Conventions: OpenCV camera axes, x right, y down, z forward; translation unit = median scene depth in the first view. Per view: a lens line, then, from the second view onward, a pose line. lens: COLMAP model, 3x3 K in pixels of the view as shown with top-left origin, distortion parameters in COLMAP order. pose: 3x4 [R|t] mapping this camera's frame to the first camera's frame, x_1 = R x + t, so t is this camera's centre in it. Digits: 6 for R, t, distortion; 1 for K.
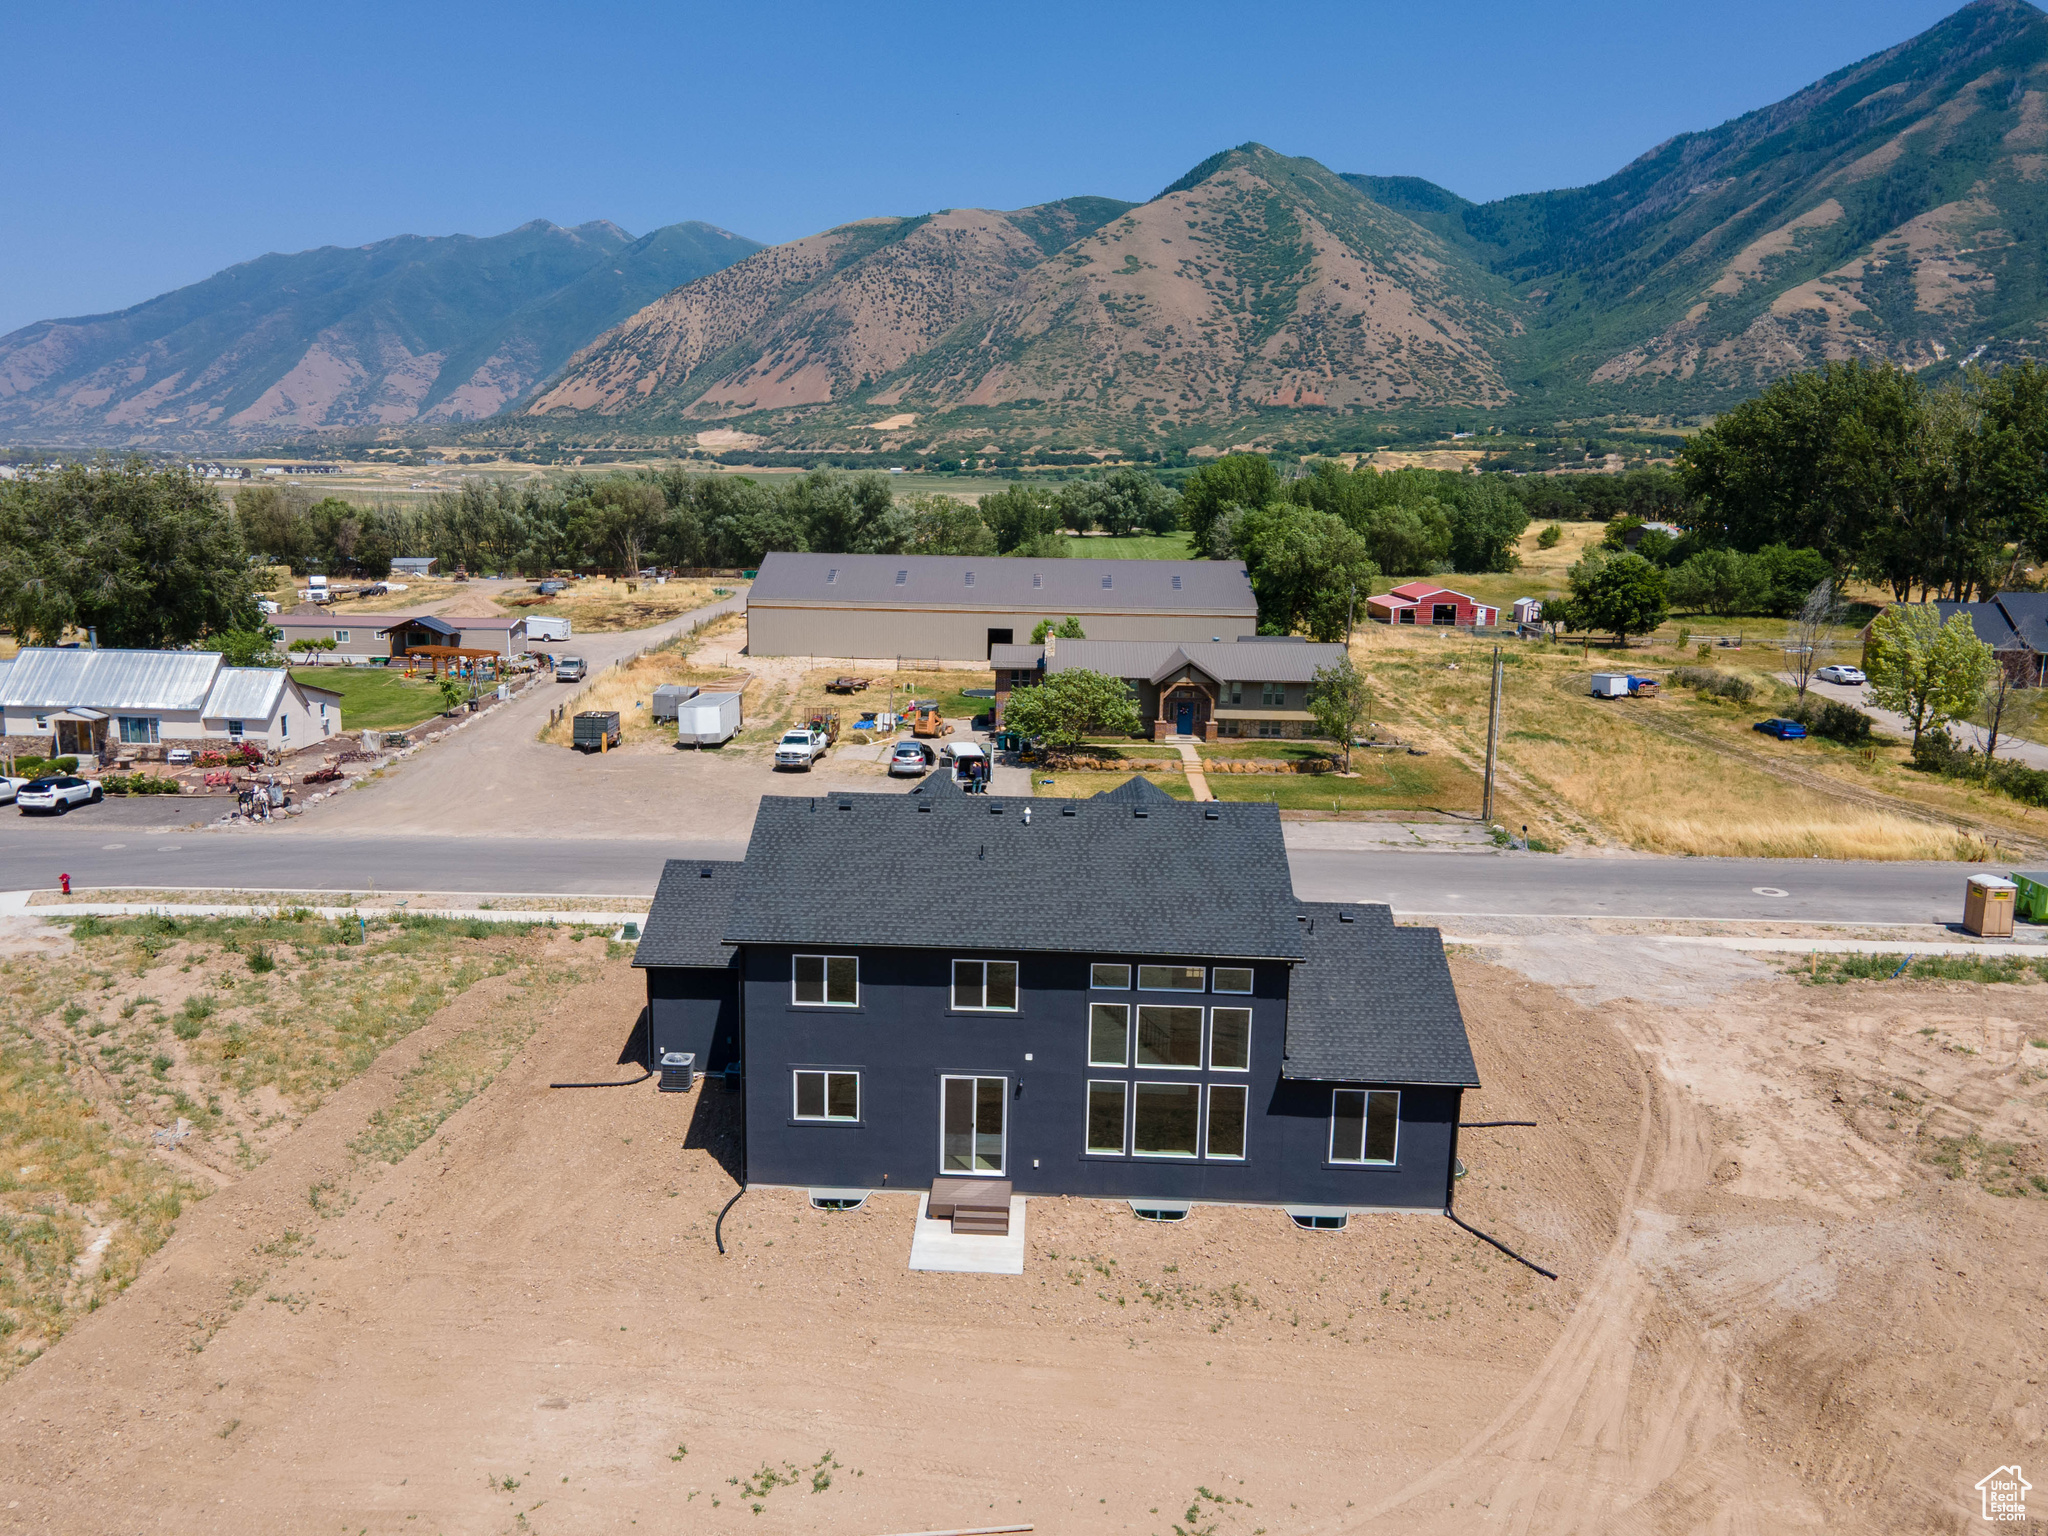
lens RADIAL K [[1471.5, 0, 1024.0], [0, 1471.5, 768.0], [0, 0, 1]] dist [-0.009330, 0.091926]
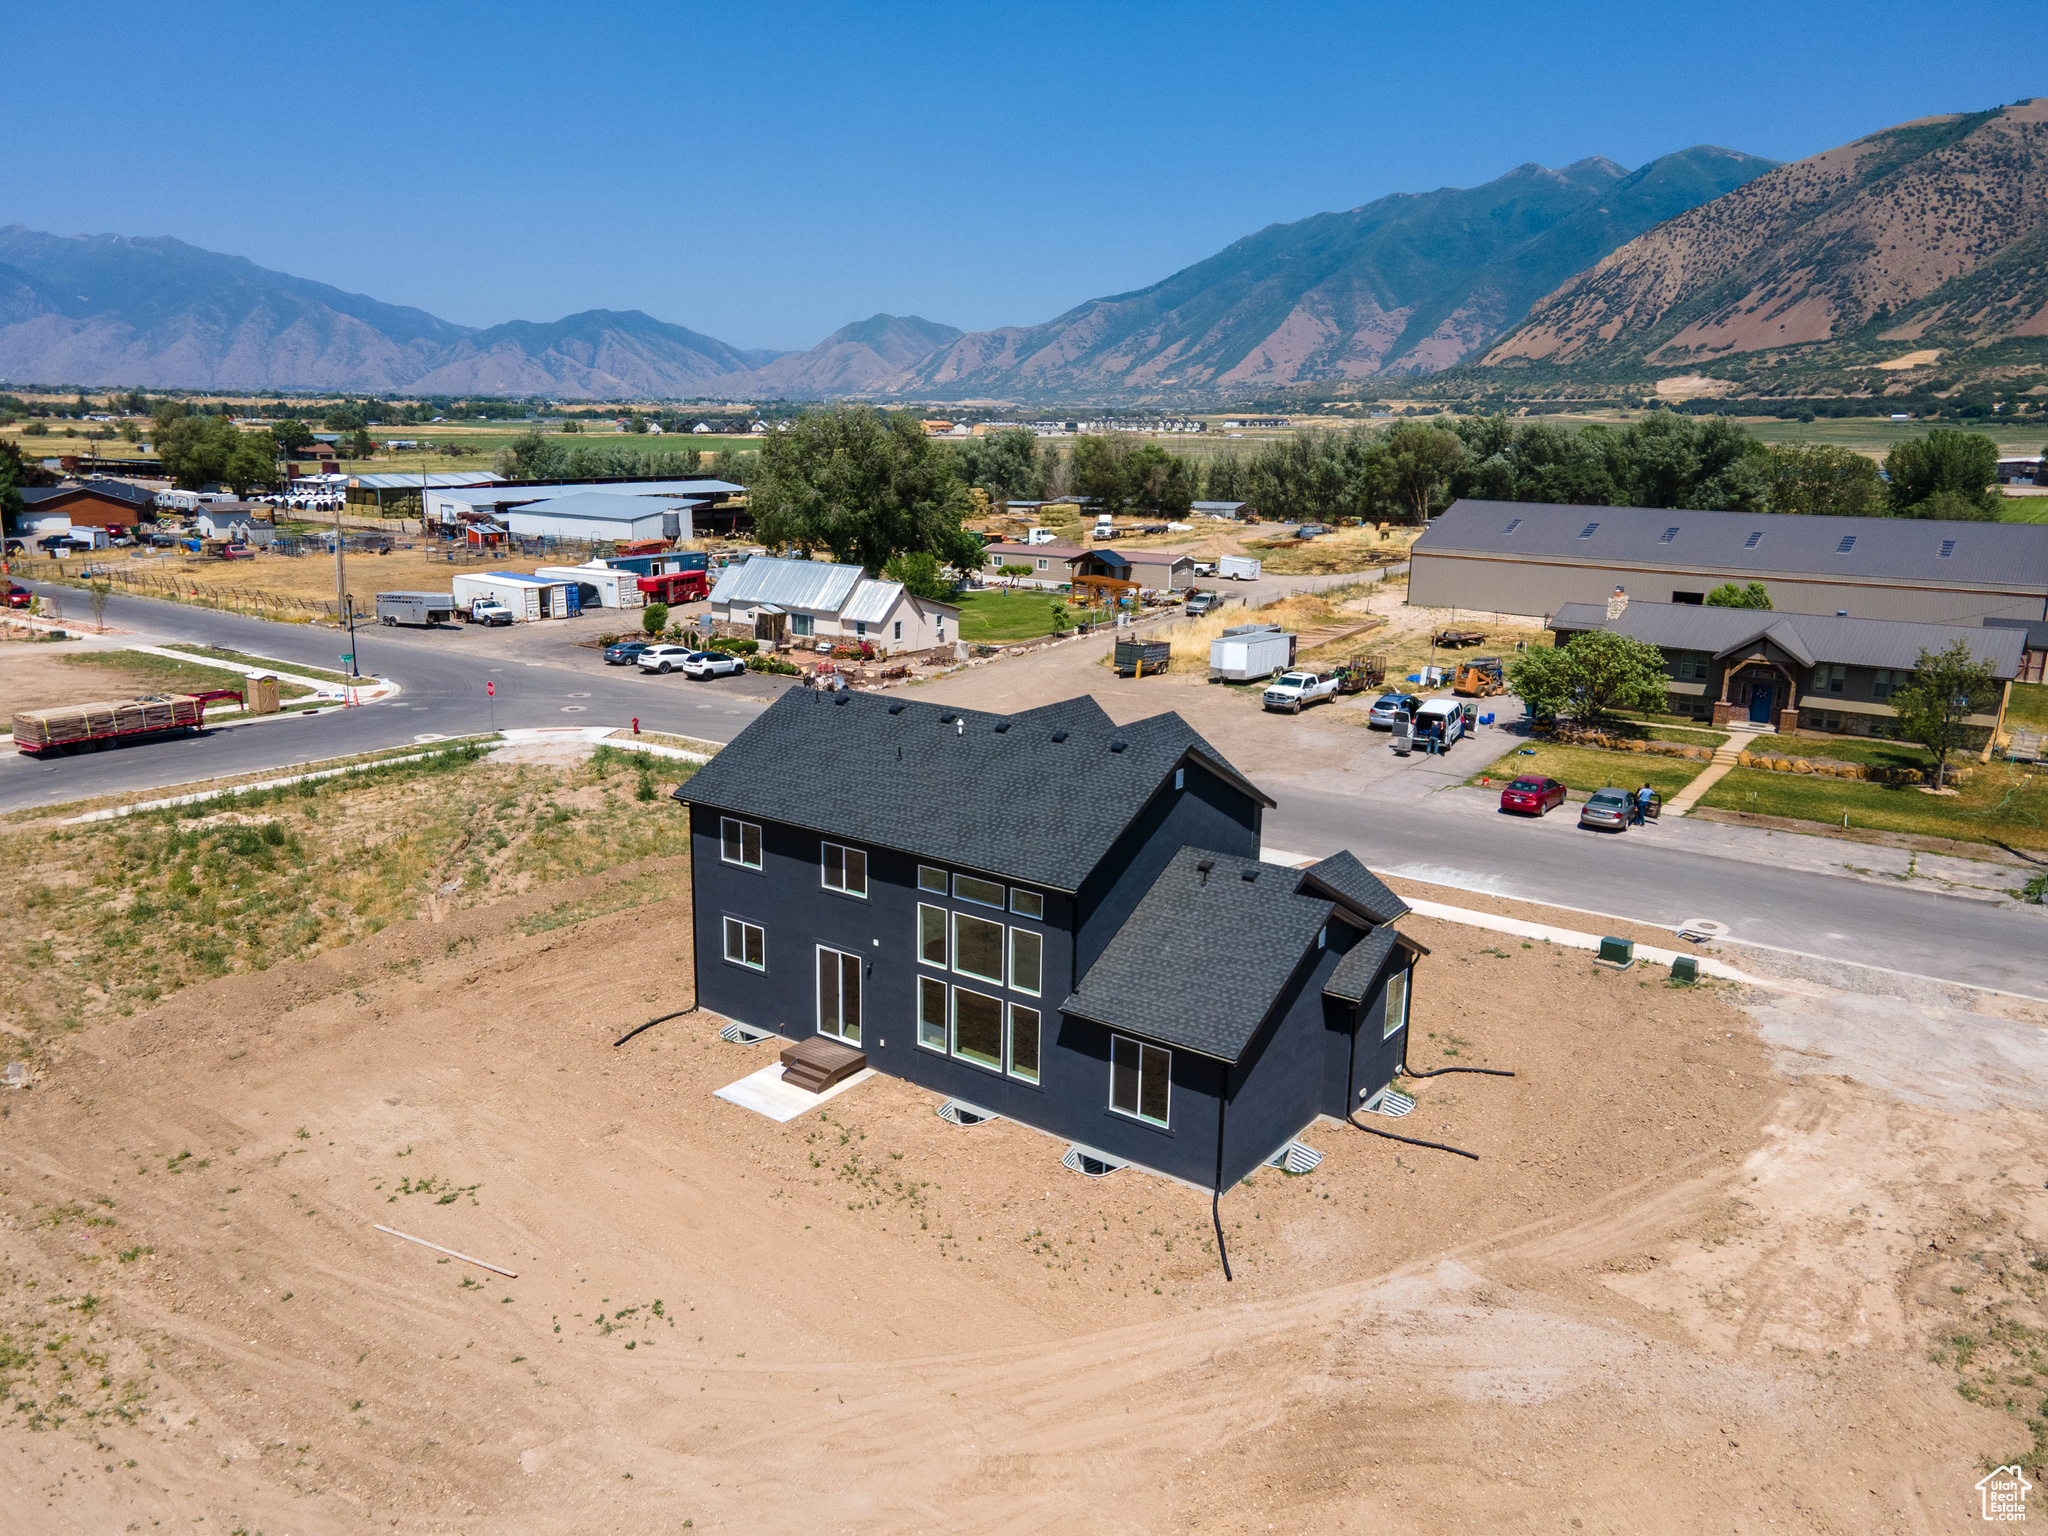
lens RADIAL K [[1476.7, 0, 1024.0], [0, 1476.7, 768.0], [0, 0, 1]] dist [0.035389, -0.000678]
pose [[0.827152, 0.125641, -0.547753, 0.305231], [-0.109226, 0.992043, 0.062611, -0.004862], [0.551261, 0.008040, 0.834294, 0.068919]]
